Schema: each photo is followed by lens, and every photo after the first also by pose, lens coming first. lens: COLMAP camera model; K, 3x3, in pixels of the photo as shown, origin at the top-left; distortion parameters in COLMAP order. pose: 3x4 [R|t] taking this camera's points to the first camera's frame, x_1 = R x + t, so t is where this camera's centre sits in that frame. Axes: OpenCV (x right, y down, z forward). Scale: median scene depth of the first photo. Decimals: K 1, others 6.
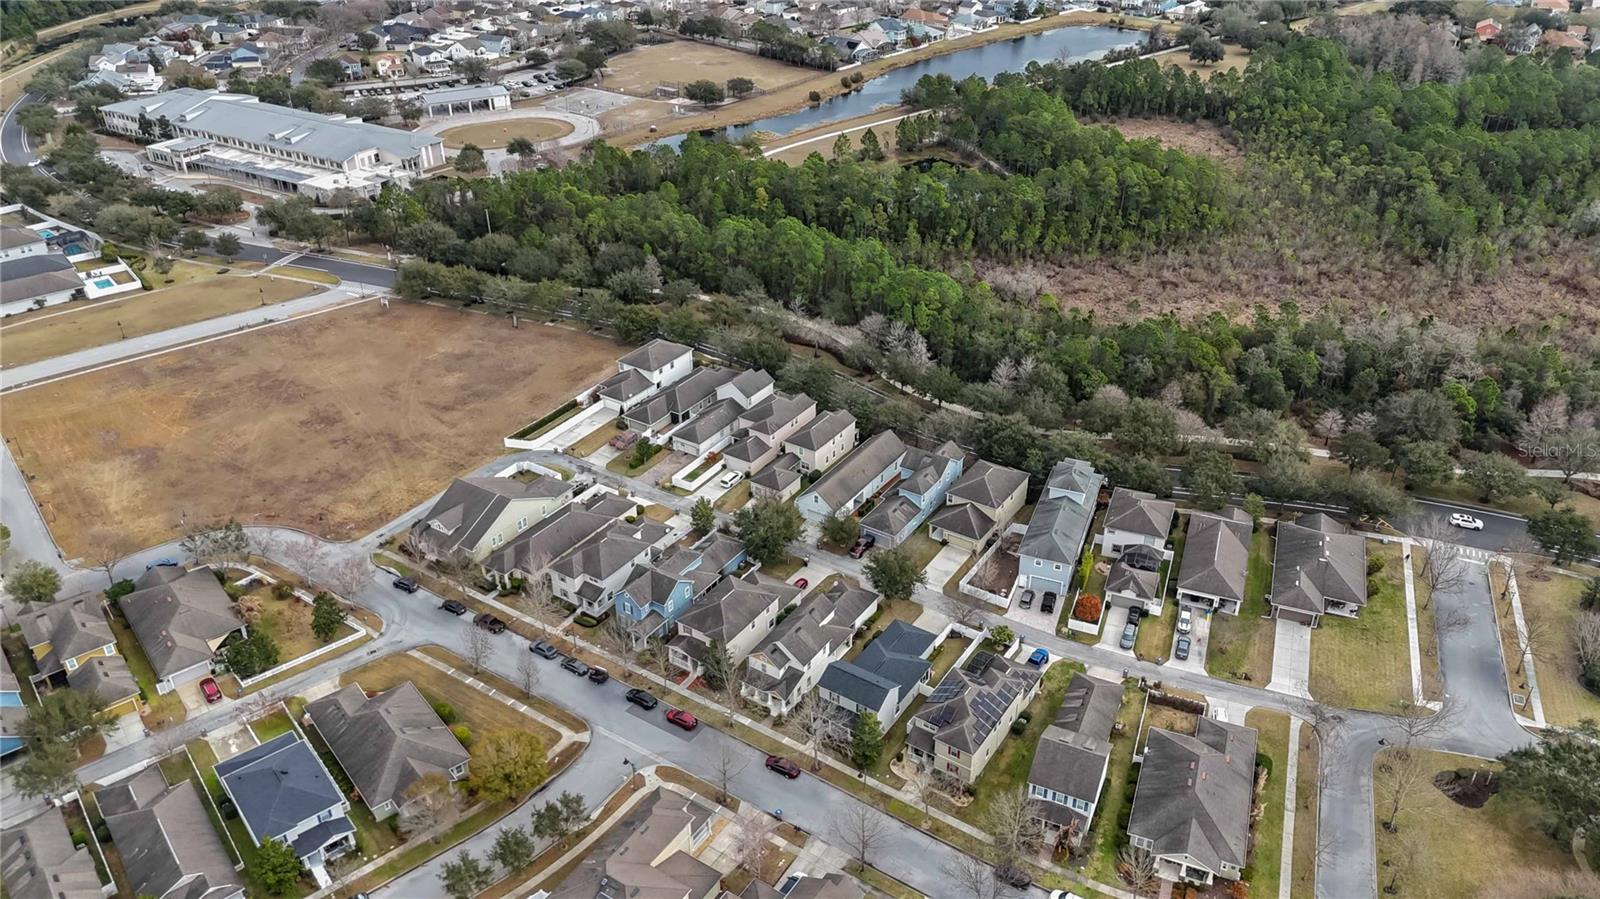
lens RADIAL K [[1176.6, 0, 802.1], [0, 1176.6, 454.2], [0, 0, 1]] dist [0.031878, -0.032409]
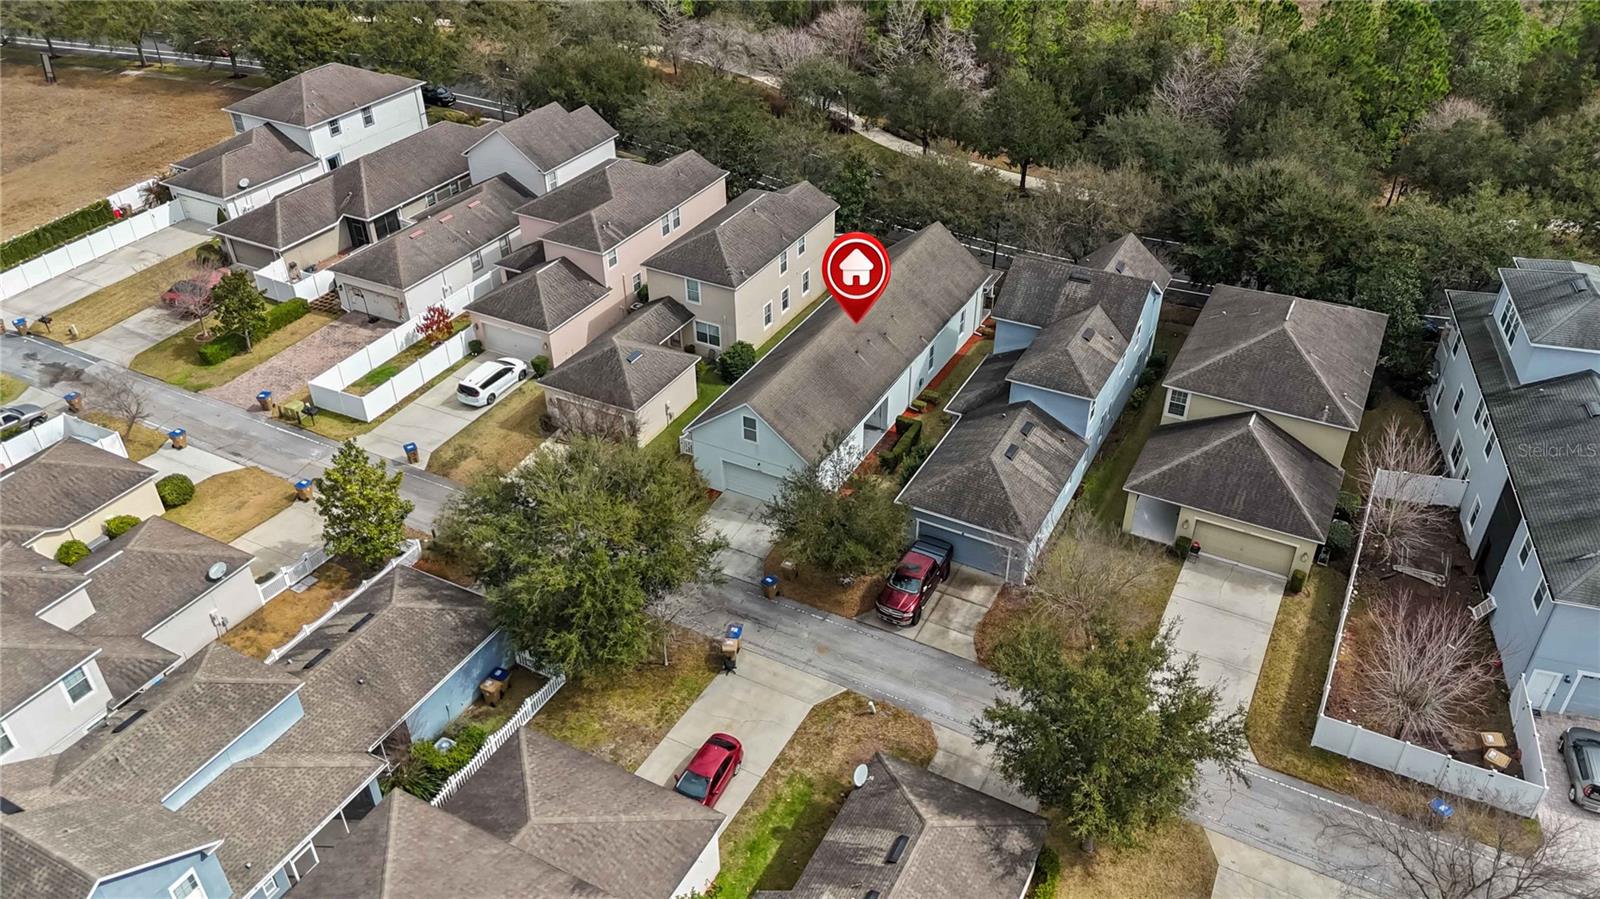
lens RADIAL K [[1176.6, 0, 804.1], [0, 1176.6, 454.4], [0, 0, 1]] dist [0.031878, -0.032409]
pose [[0.995046, -0.054905, 0.082874, 0.000251], [0.048942, 0.996178, 0.072352, 0.014516], [-0.086529, -0.067938, 0.993930, 0.425252]]
